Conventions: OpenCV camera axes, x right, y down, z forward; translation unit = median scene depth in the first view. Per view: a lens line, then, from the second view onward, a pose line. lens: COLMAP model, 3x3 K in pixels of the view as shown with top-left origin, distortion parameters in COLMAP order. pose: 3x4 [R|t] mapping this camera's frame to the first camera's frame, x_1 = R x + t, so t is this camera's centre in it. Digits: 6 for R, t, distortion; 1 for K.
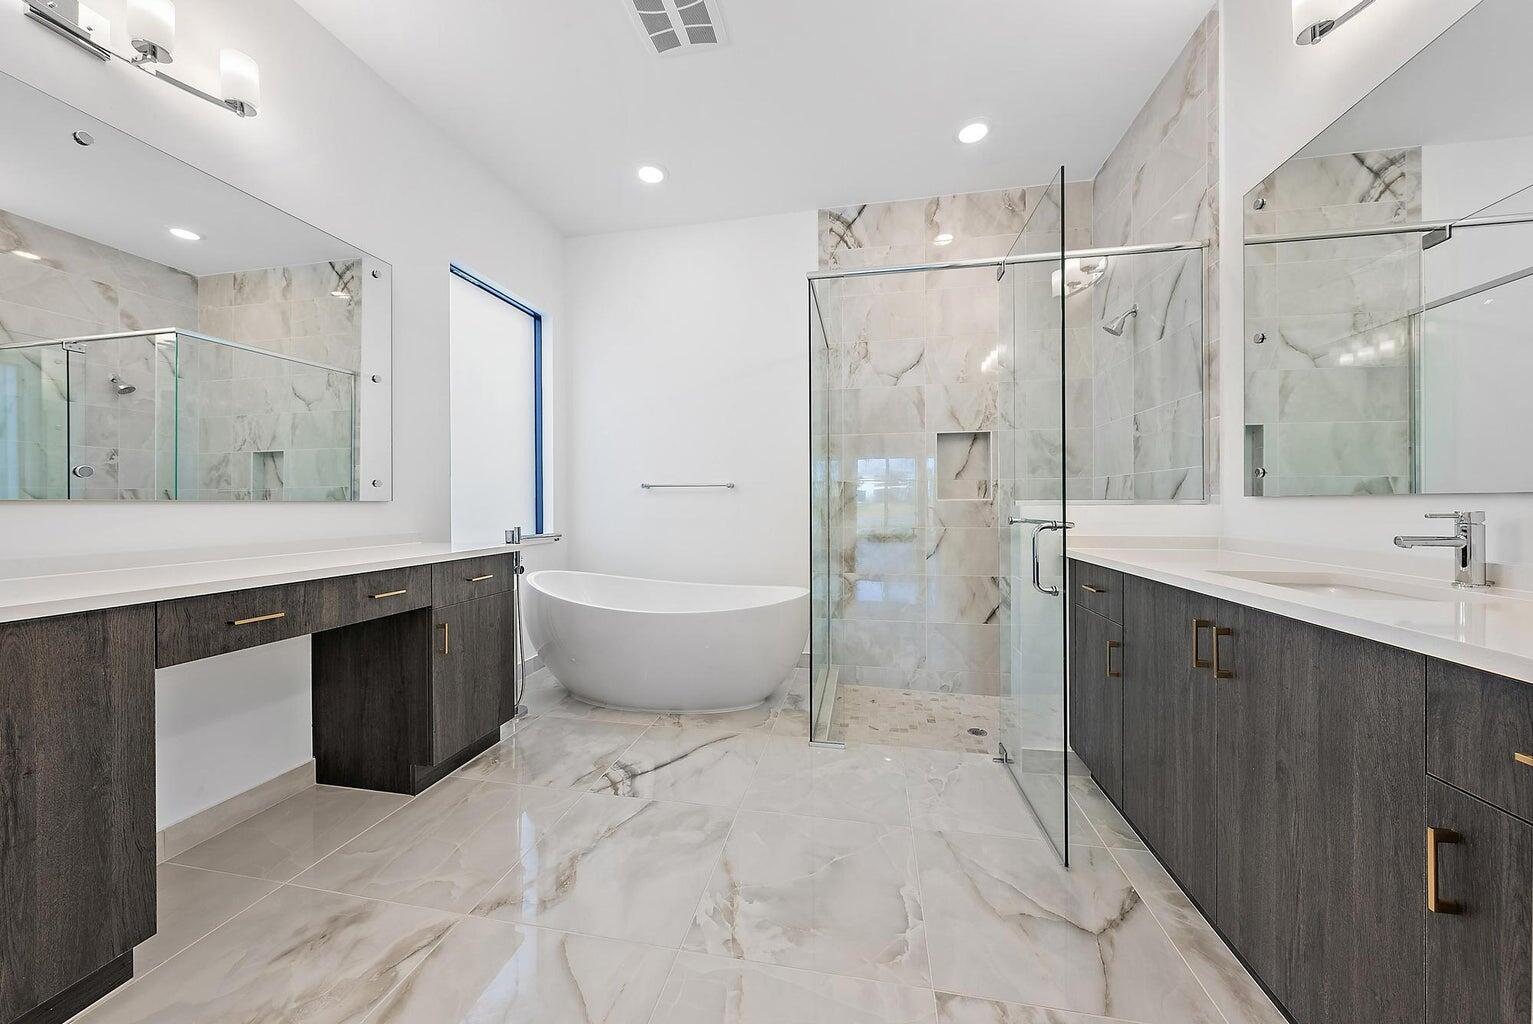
lens RADIAL K [[523.4, 0, 766.7], [0, 523.4, 505.2], [0, 0, 1]] dist [-0.000051, 0.000113]
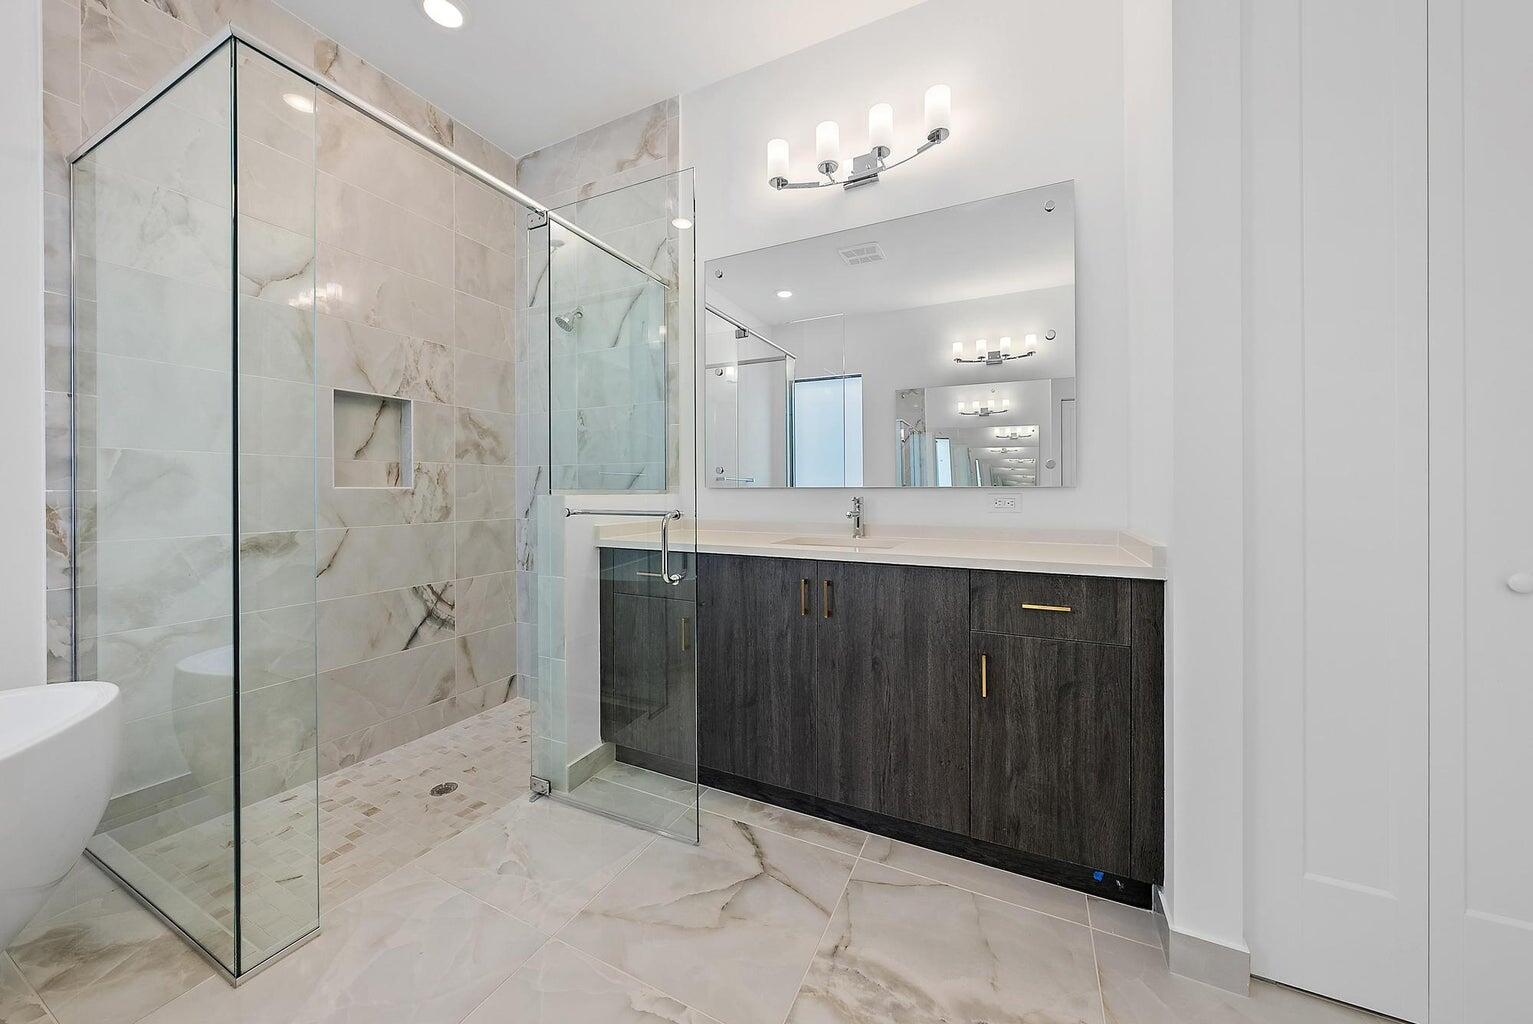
lens RADIAL K [[533.2, 0, 768.2], [0, 533.2, 492.9], [0, 0, 1]] dist [-0.001041, -0.000072]
pose [[0.253753, 0.000207, 0.967269, -0.319993], [0.004049, 0.999991, -0.001276, -0.000630], [-0.967261, 0.004240, 0.253750, 0.455167]]
